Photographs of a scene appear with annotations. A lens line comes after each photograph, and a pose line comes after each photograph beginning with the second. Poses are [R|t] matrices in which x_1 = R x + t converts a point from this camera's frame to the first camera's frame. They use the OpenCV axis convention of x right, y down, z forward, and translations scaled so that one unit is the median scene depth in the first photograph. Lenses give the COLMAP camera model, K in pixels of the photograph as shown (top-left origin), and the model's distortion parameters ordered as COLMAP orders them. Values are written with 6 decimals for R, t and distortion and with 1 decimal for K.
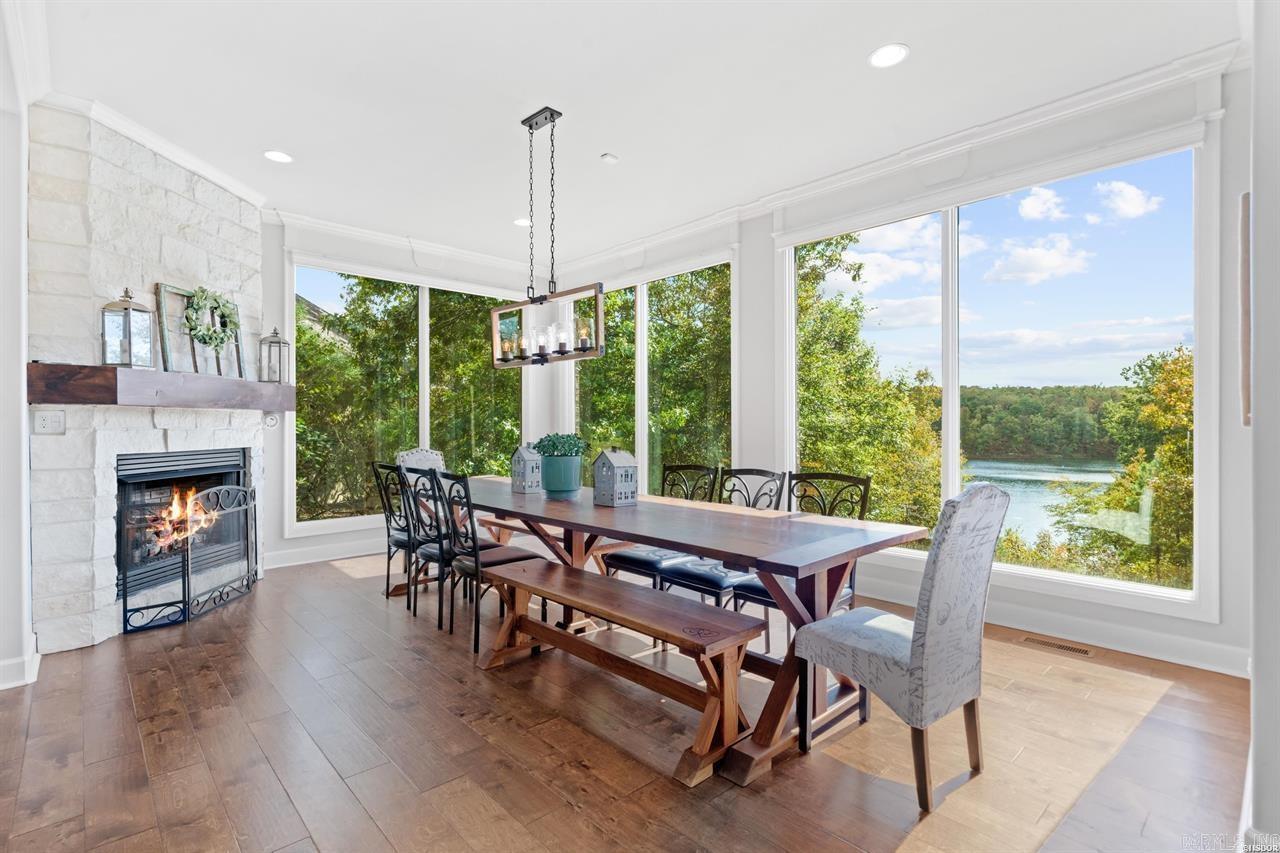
lens RADIAL K [[605.9, 0, 634.2], [0, 605.9, 430.0], [0, 0, 1]] dist [0.015868, -0.001554]
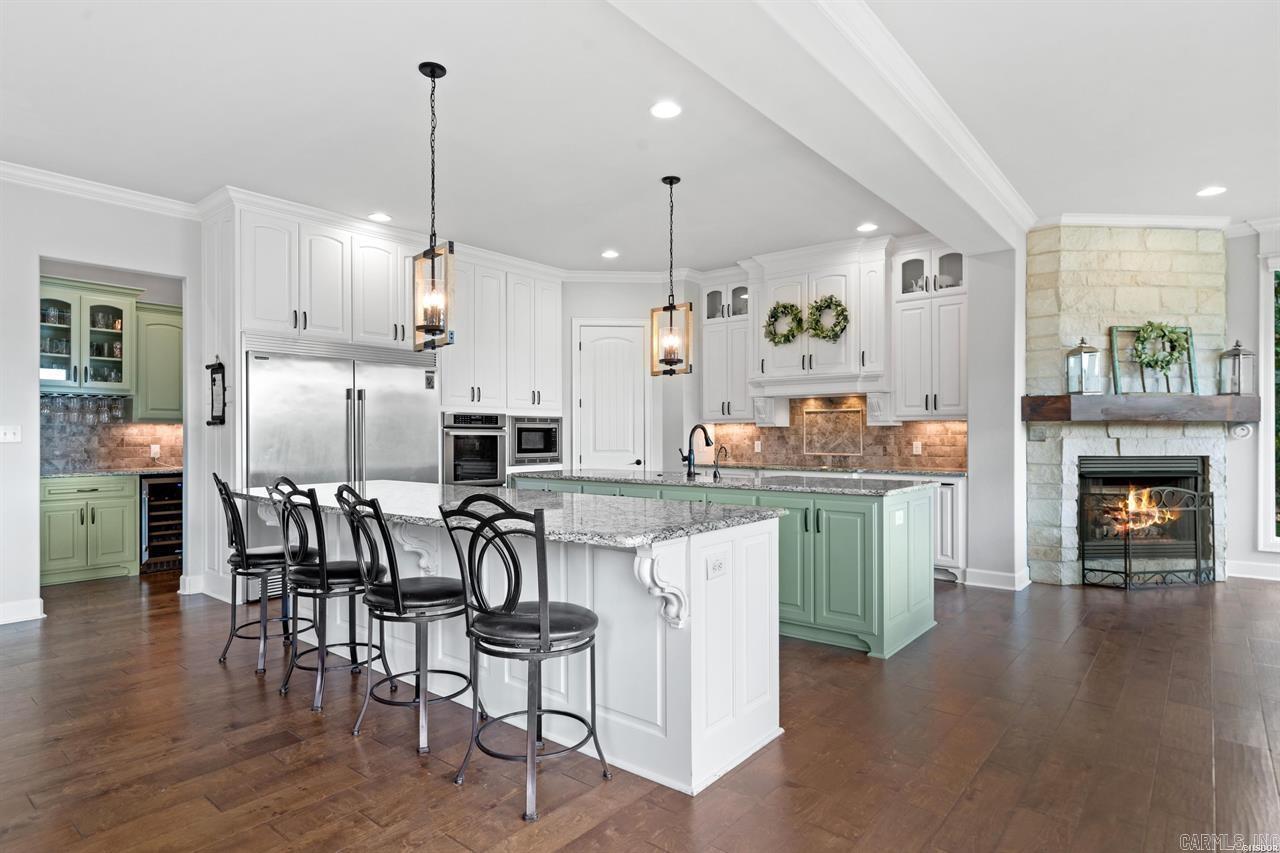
lens RADIAL K [[666.7, 0, 633.9], [0, 666.7, 419.4], [0, 0, 1]] dist [-0.012987, 0.001179]
pose [[0.119834, -0.019428, -0.992604, 0.509095], [-0.009713, 0.999738, -0.020741, -0.002440], [0.992746, 0.012127, 0.119614, -0.182413]]
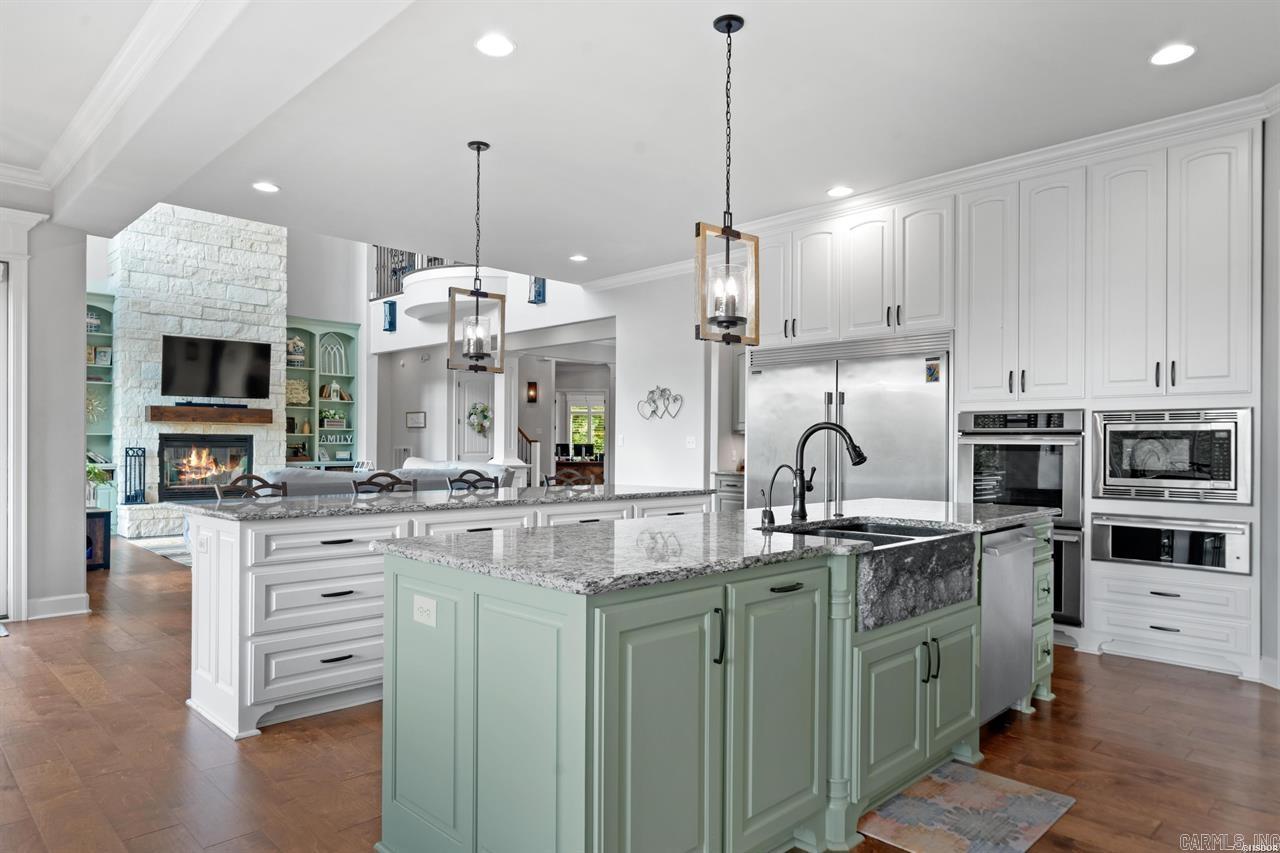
lens RADIAL K [[774.1, 0, 622.4], [0, 774.1, 445.8], [0, 0, 1]] dist [-0.004348, 0.004996]
pose [[-0.999535, -0.005337, -0.030027, -0.543597], [-0.005602, 0.999946, 0.008746, 0.001888], [0.029979, 0.008910, -0.999511, 0.897797]]
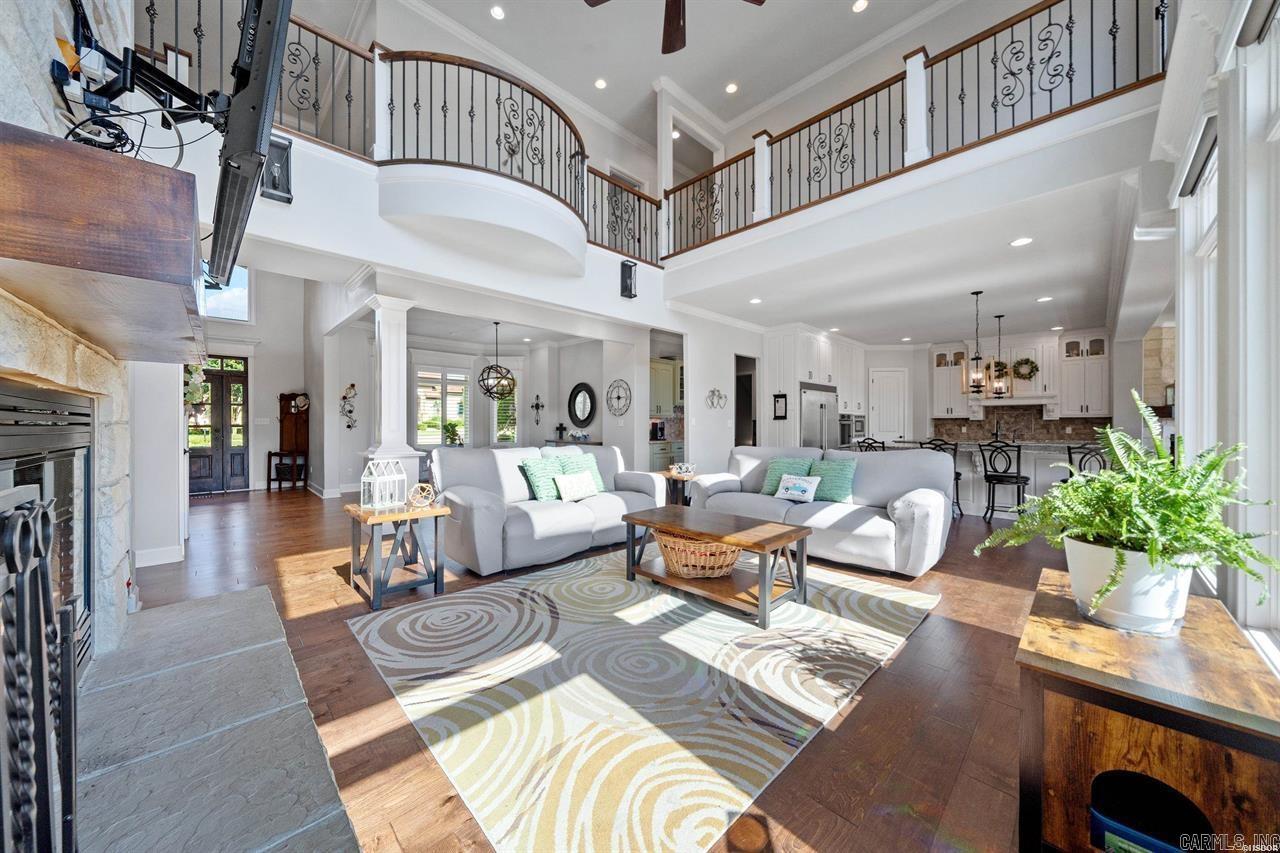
lens RADIAL K [[439.5, 0, 632.6], [0, 439.5, 428.1], [0, 0, 1]] dist [-0.006054, -0.000394]
pose [[0.011588, 0.010214, -0.999881, 1.222672], [-0.008969, 0.999909, 0.010110, 0.014666], [0.999893, 0.008851, 0.011679, -1.610721]]
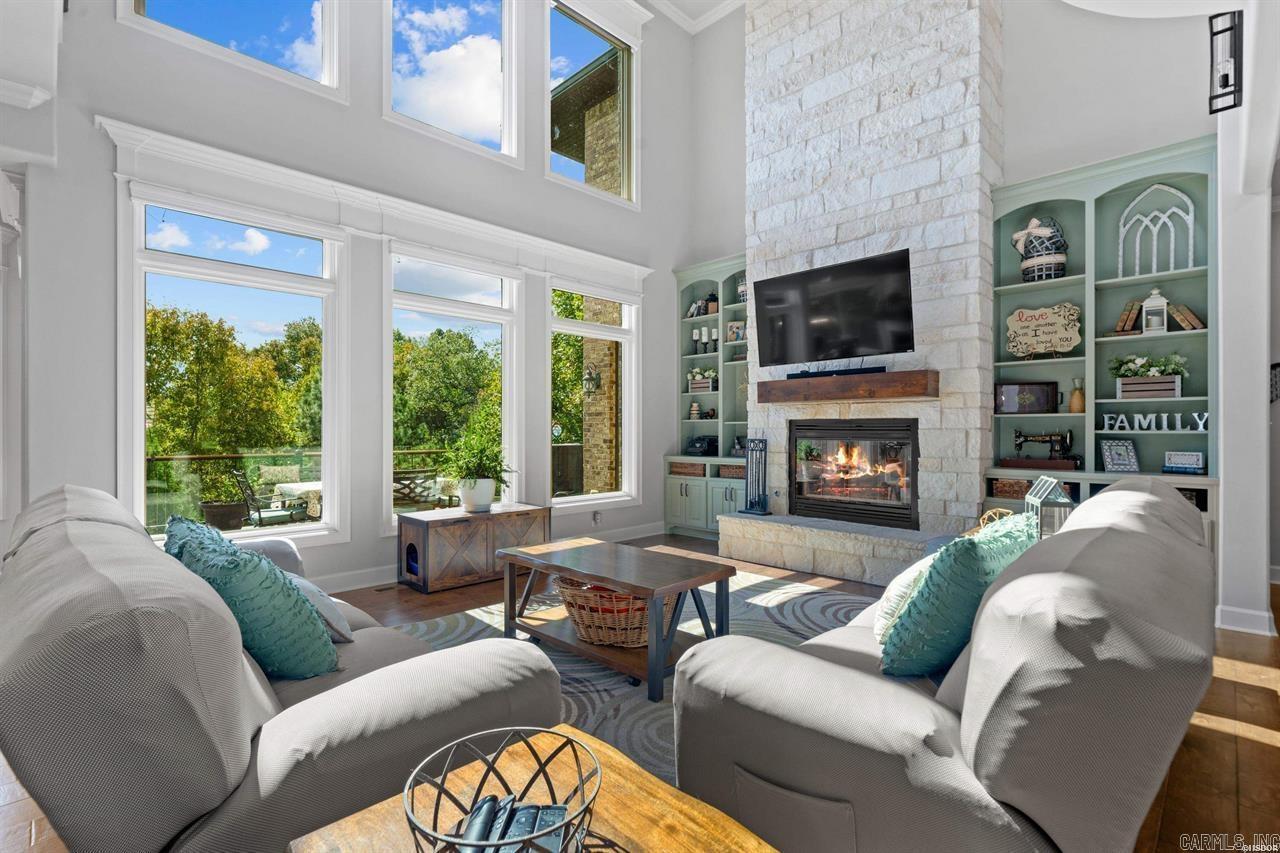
lens RADIAL K [[605.9, 0, 637.1], [0, 605.9, 427.4], [0, 0, 1]] dist [0.015868, -0.001554]
pose [[-0.039119, 0.008825, 0.999196, -0.525431], [0.008552, 0.999927, -0.008497, 0.020600], [-0.999198, 0.008213, -0.039191, -1.455242]]
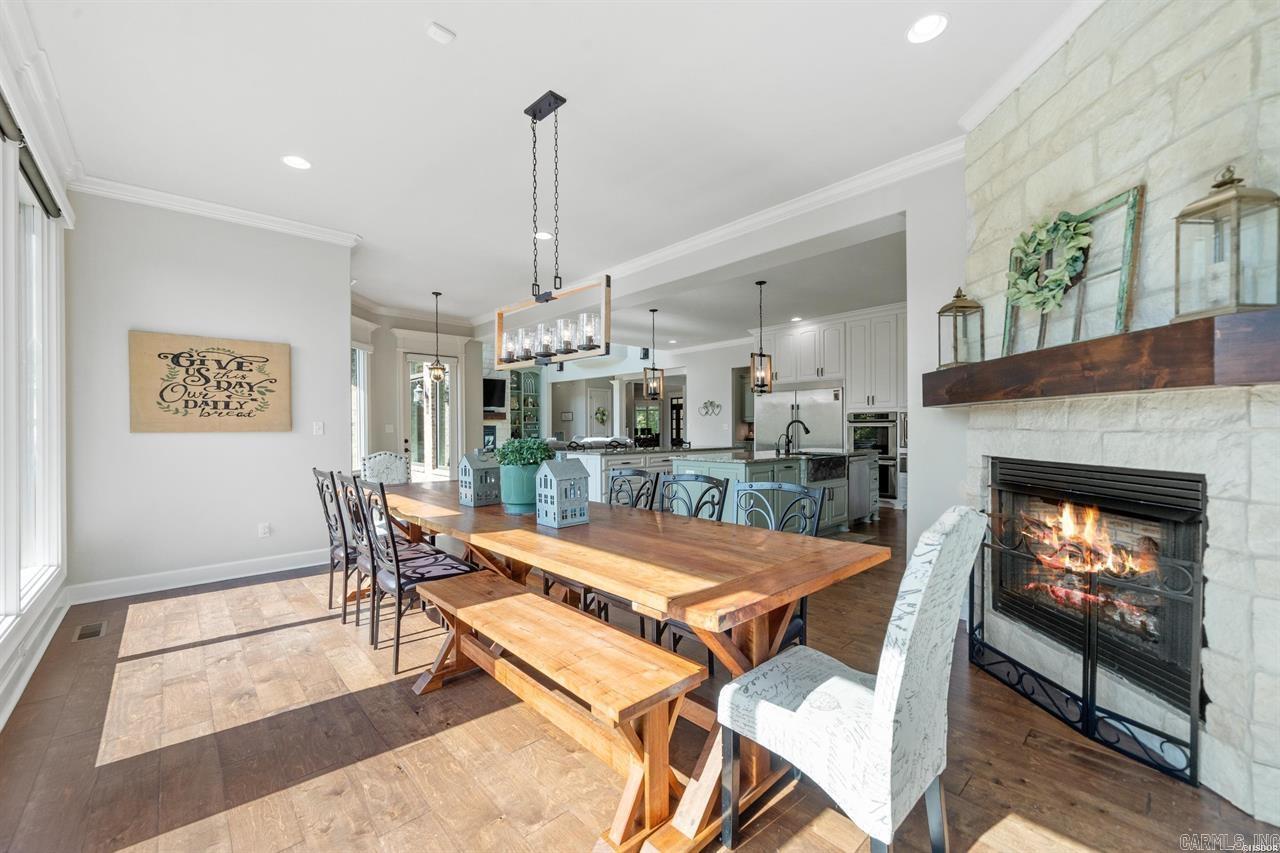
lens RADIAL K [[508.8, 0, 621.8], [0, 508.8, 436.8], [0, 0, 1]] dist [0.002724, 0.000080]
pose [[-0.999855, 0.002418, 0.016876, -0.239871], [0.002733, 0.999822, 0.018666, 0.011238], [-0.016828, 0.018709, -0.999683, 1.773077]]
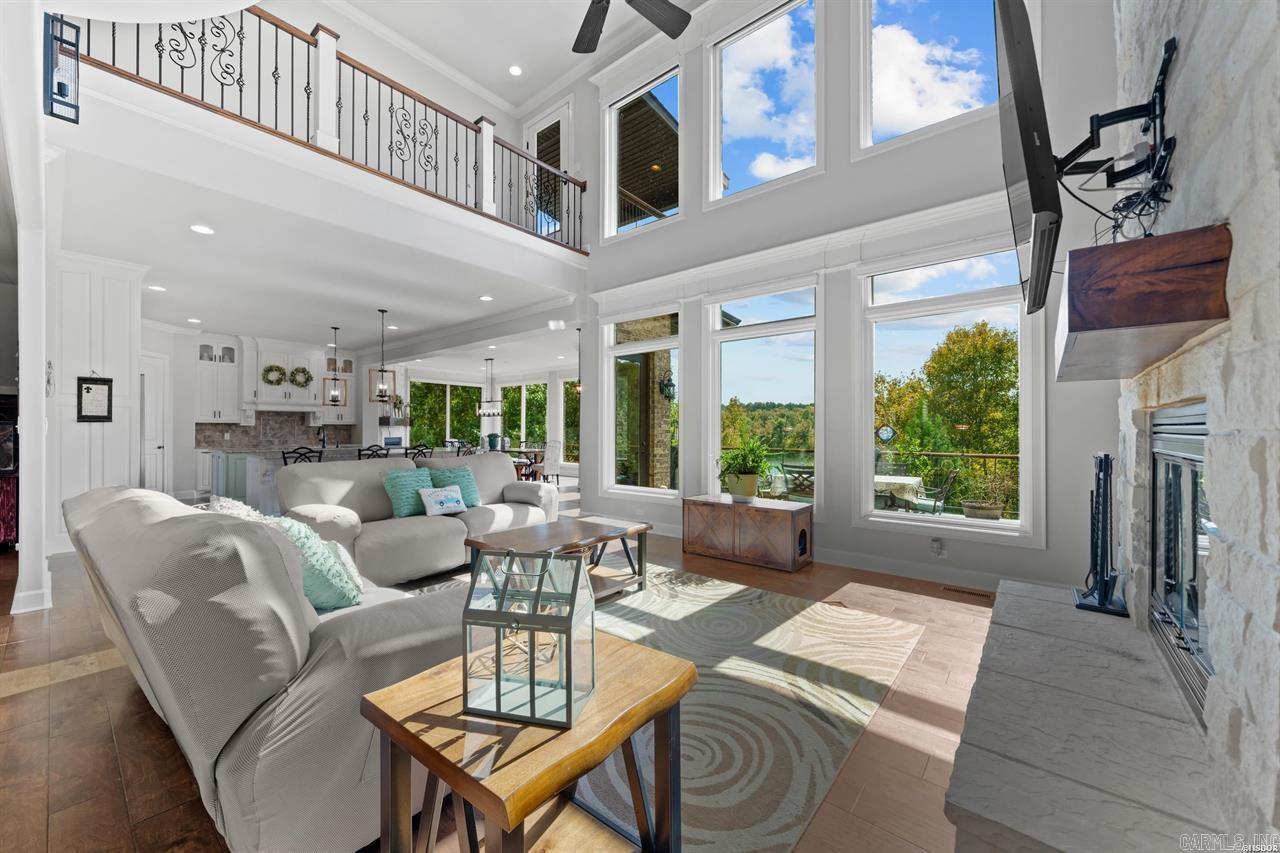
lens RADIAL K [[489.2, 0, 629.3], [0, 489.2, 425.8], [0, 0, 1]] dist [0.001046, -0.001214]
pose [[0.991961, 0.005495, 0.126425, 0.372476], [-0.003053, 0.999805, -0.019507, 0.020857], [-0.126507, 0.018964, 0.991784, -2.391198]]
